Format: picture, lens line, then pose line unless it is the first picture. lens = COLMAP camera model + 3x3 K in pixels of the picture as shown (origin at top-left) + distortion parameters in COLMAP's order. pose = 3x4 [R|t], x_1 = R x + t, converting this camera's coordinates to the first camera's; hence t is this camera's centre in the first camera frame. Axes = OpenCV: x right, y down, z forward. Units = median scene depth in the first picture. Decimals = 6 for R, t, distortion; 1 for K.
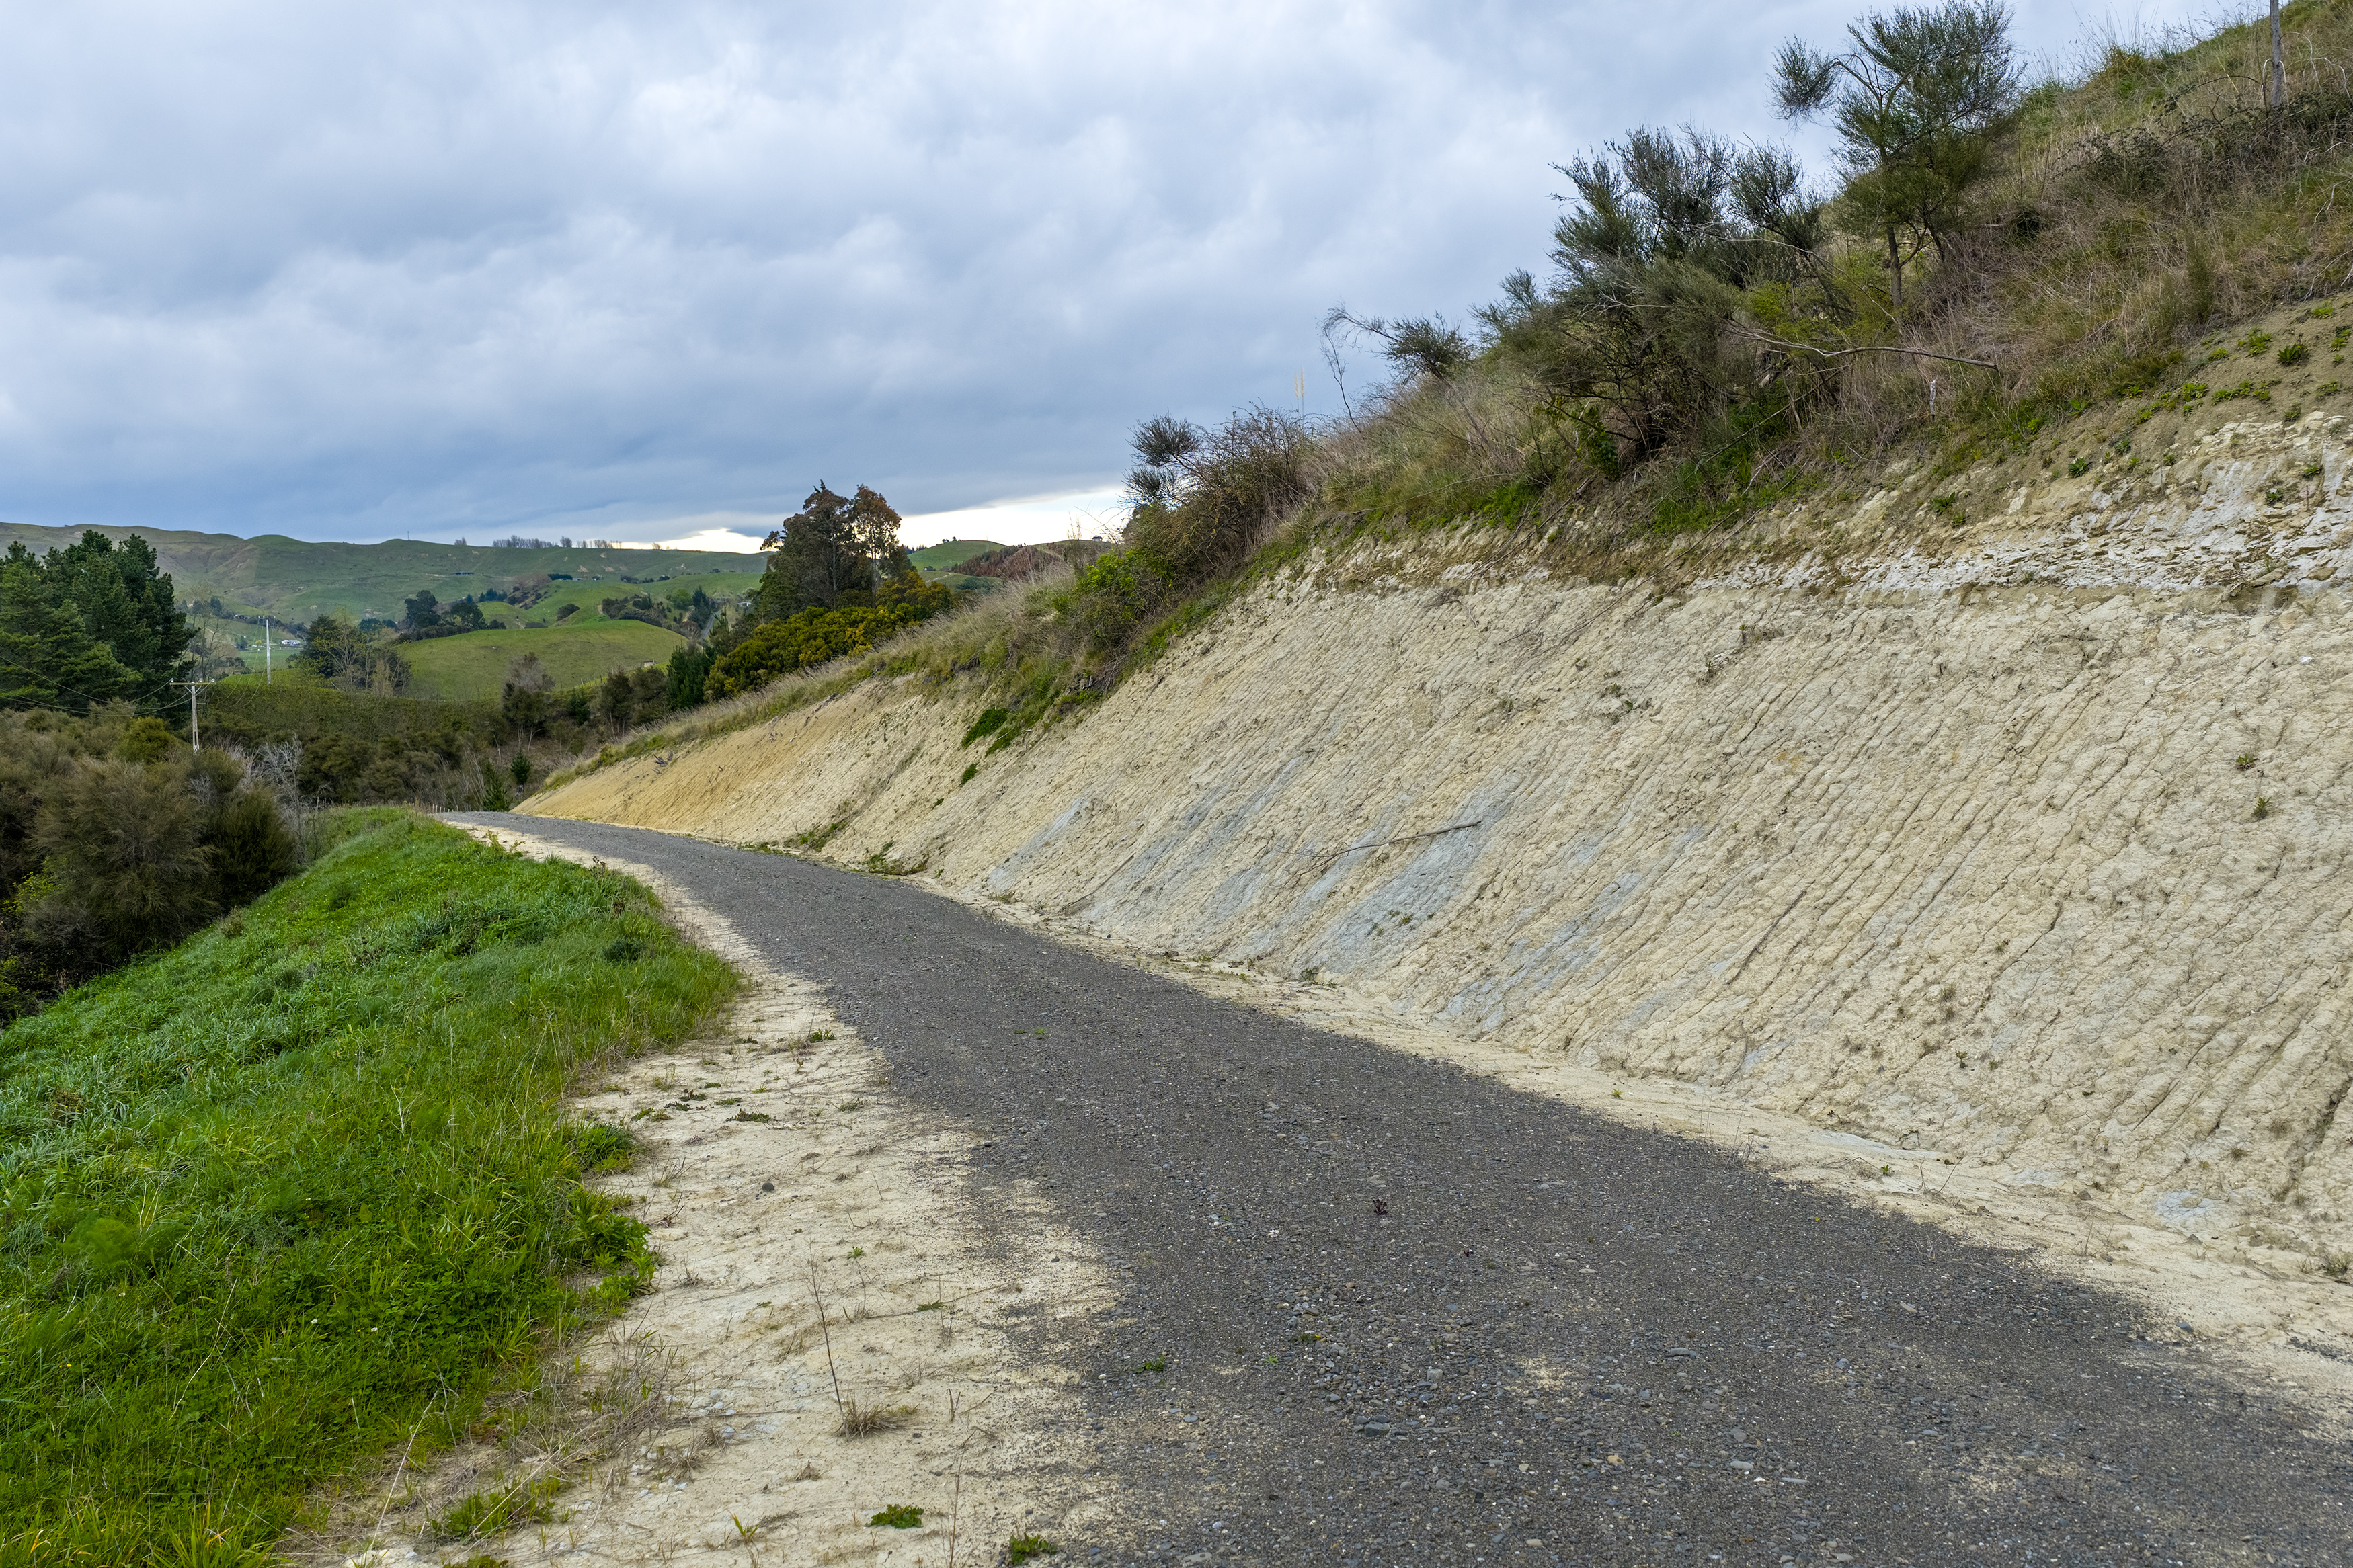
lens RADIAL K [[1900.2, 0, 1176.5], [0, 1900.2, 784.0], [0, 0, 1]] dist [-0.000486, -0.001680]
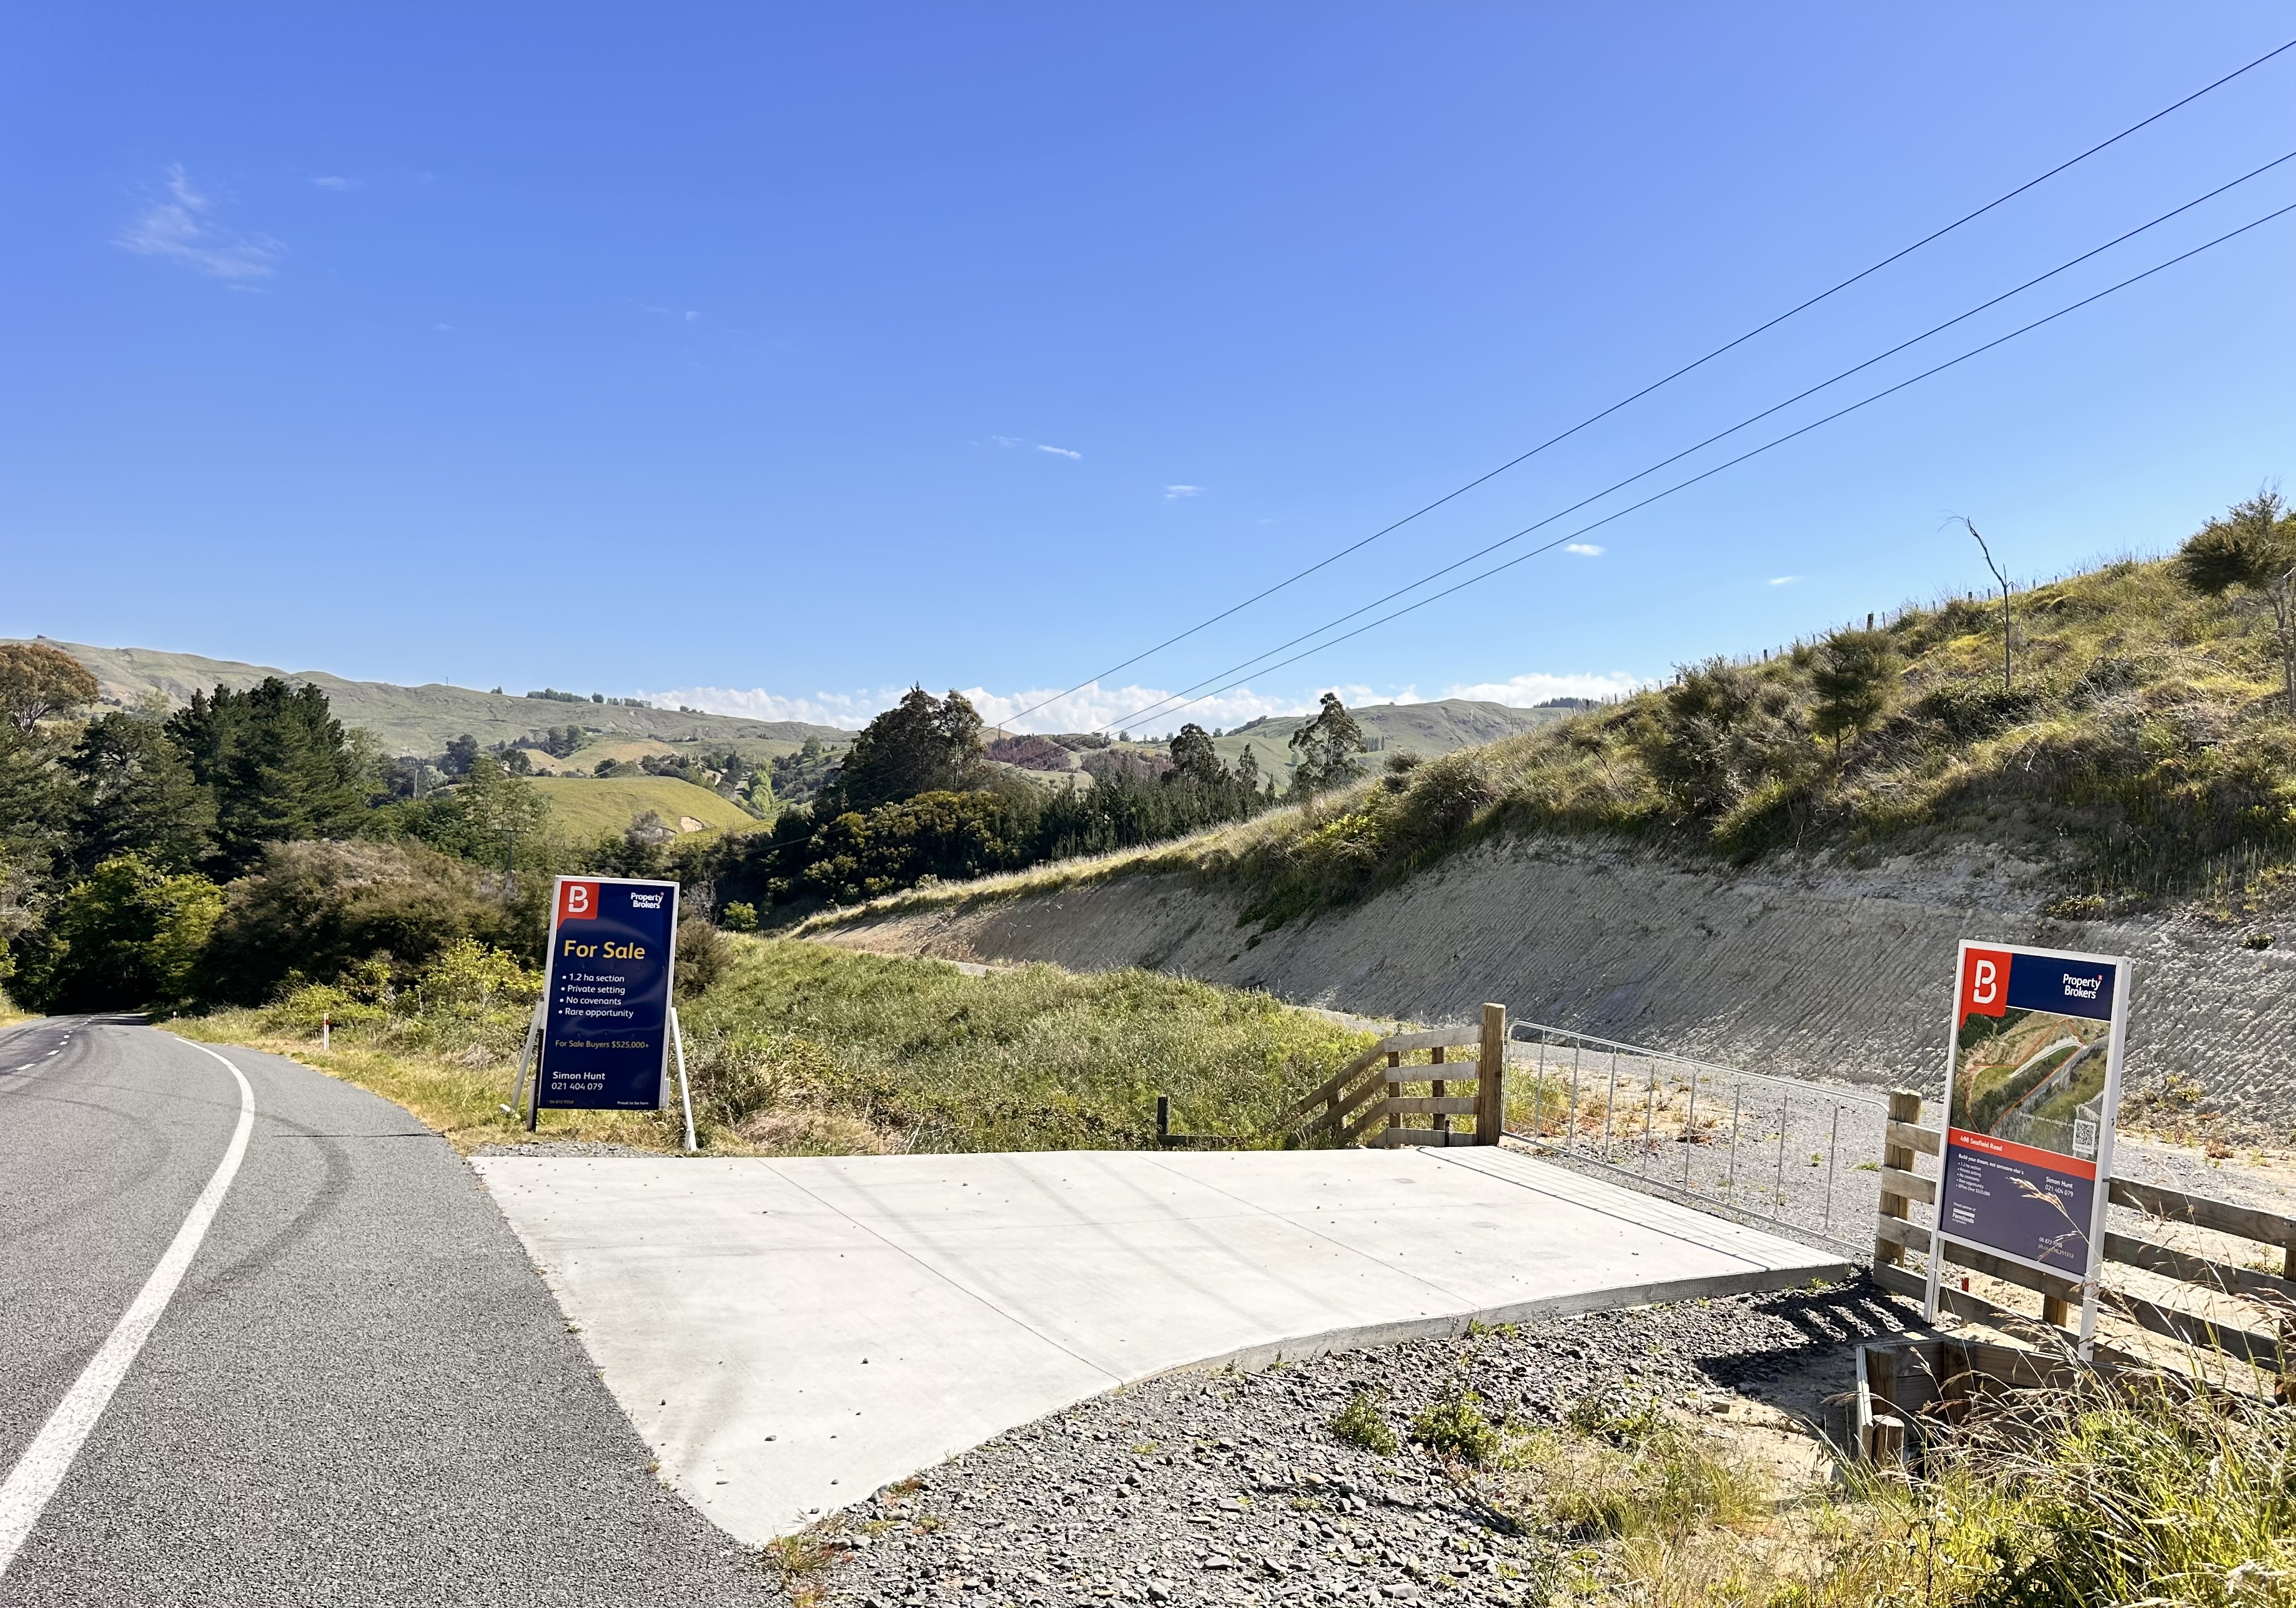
lens RADIAL K [[1997.9, 0, 1148.6], [0, 1997.9, 919.0], [0, 0, 1]] dist [0.098749, -0.208104]
pose [[0.995834, 0.063686, 0.065265, -0.346248], [-0.062354, 0.997806, -0.022253, 0.021183], [-0.066539, 0.018091, 0.997620, -0.795809]]
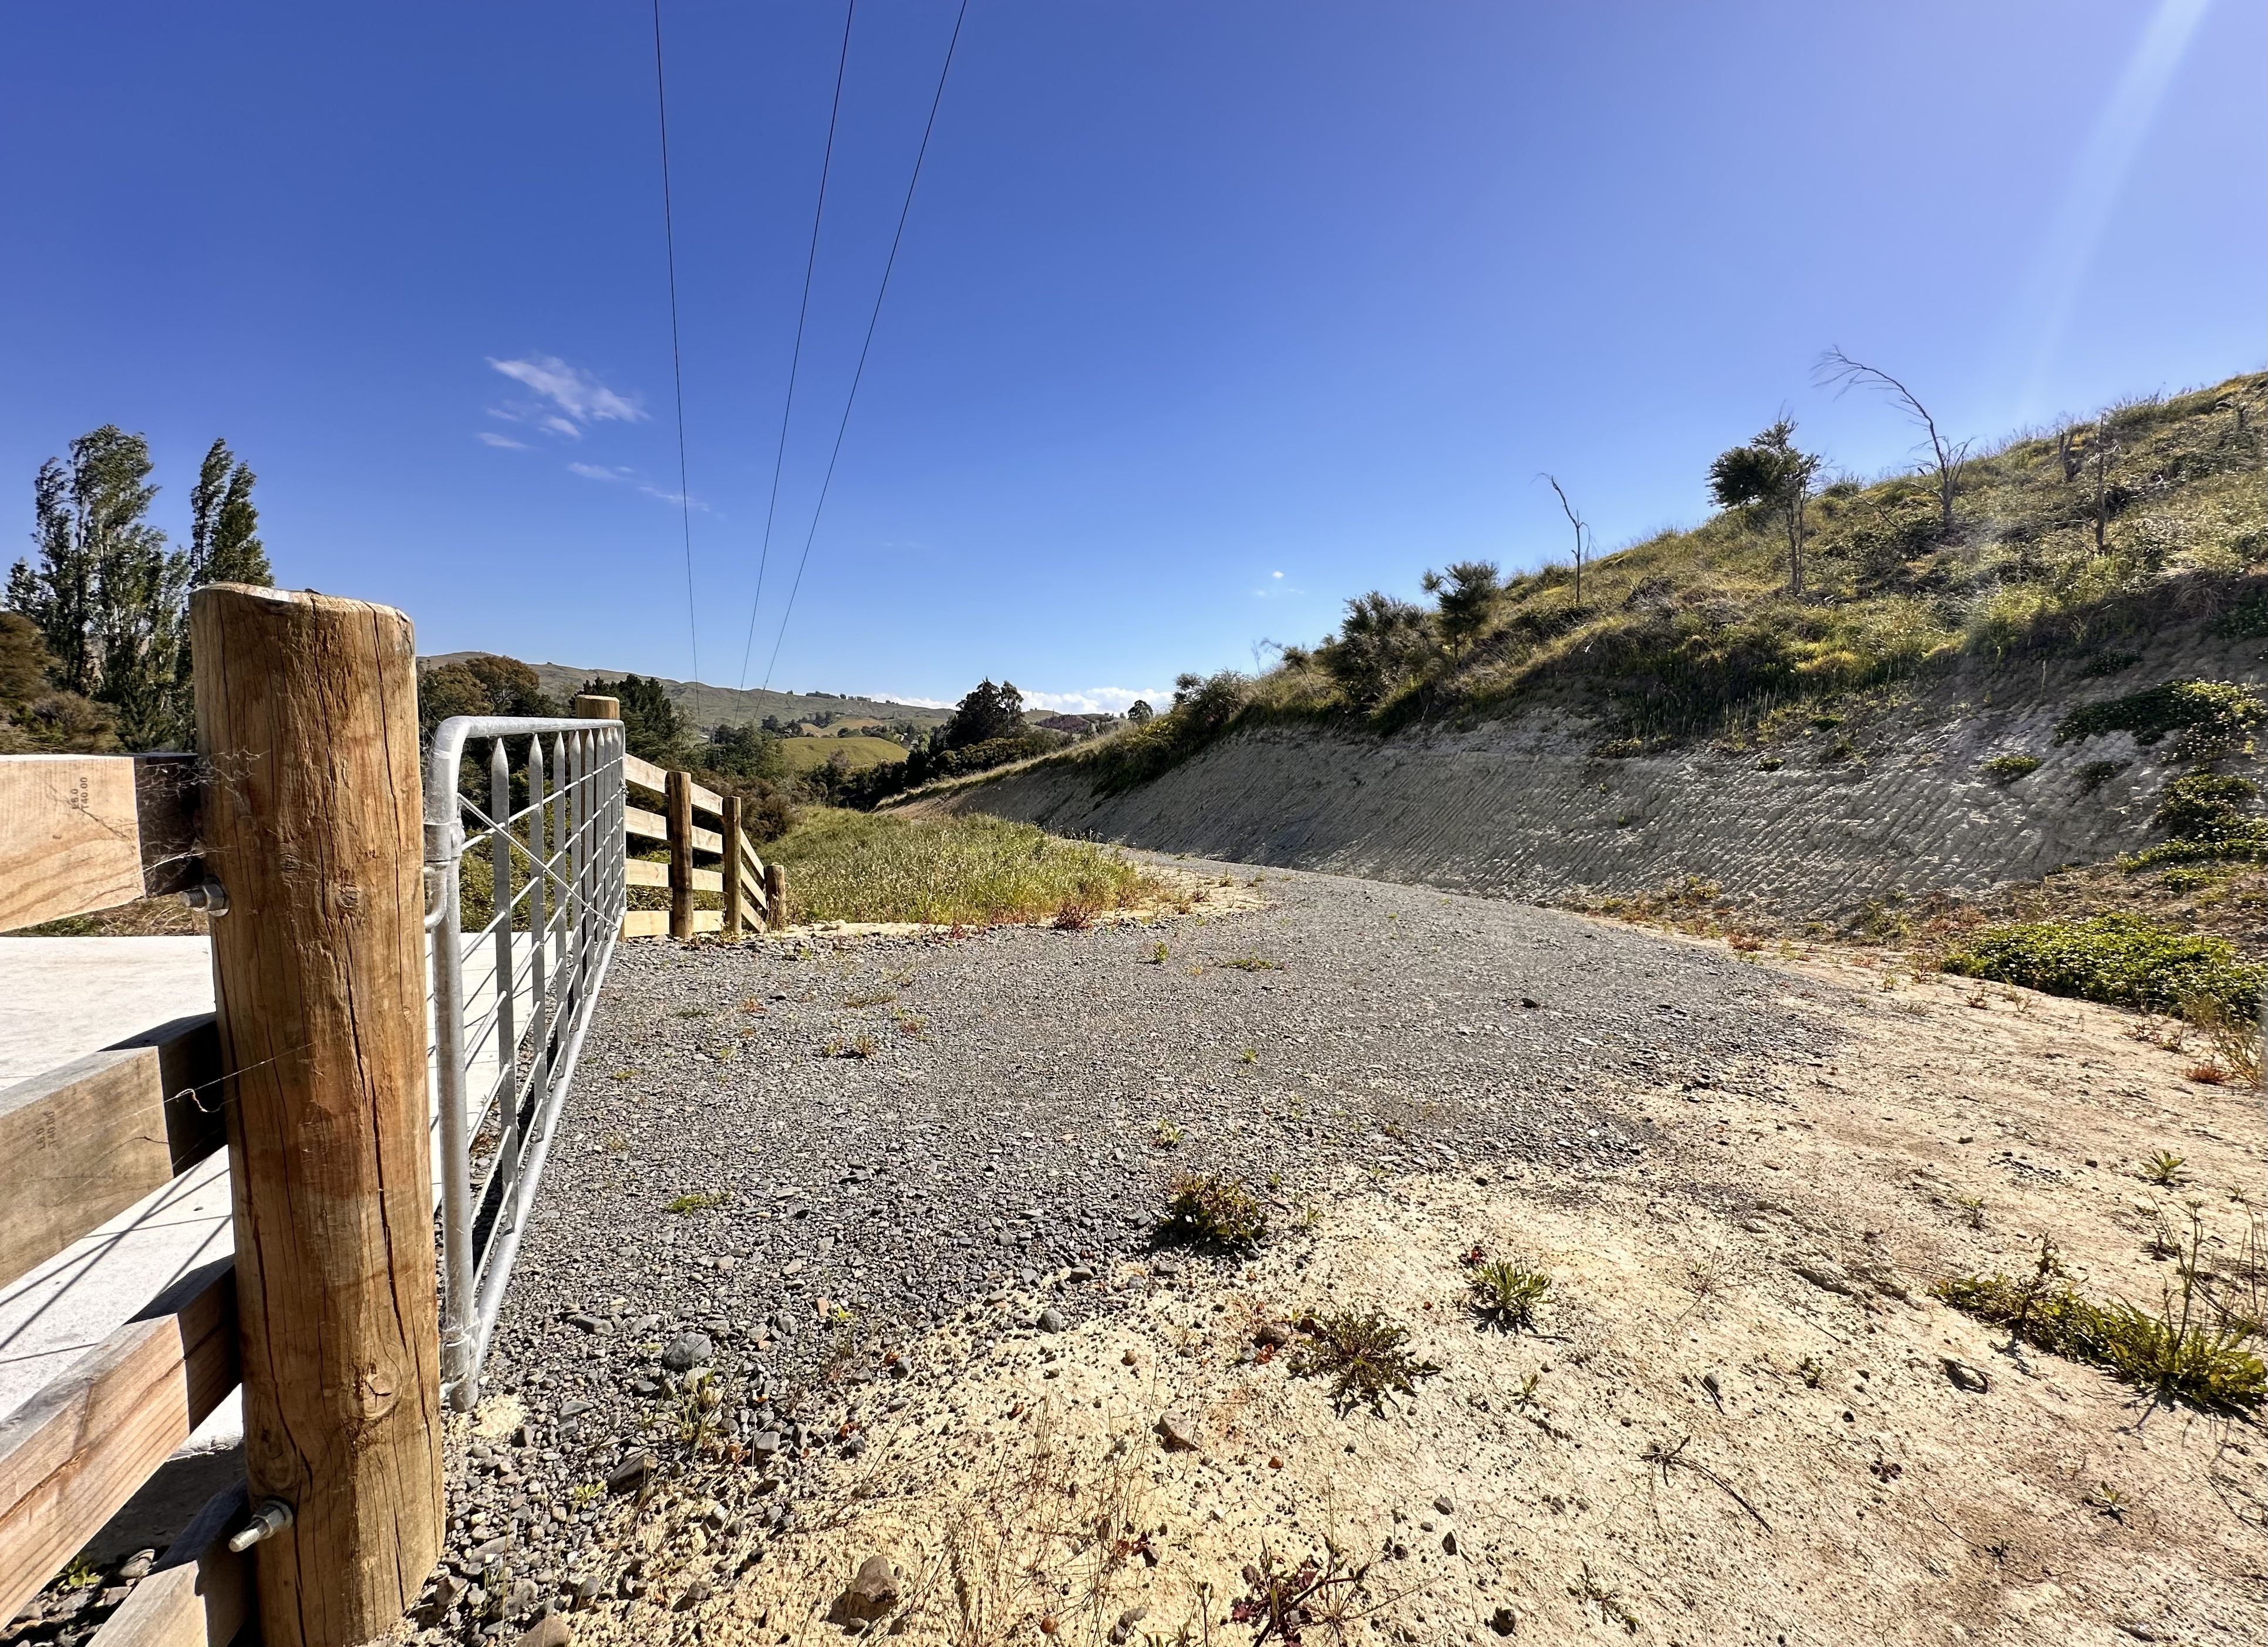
lens RADIAL K [[983.7, 0, 1176.7], [0, 983.7, 890.0], [0, 0, 1]] dist [-0.000046, 0.000790]
pose [[0.996060, 0.063620, 0.061779, -0.085317], [-0.066288, 0.996911, 0.042129, 0.049309], [-0.058908, -0.046059, 0.997200, -0.350345]]
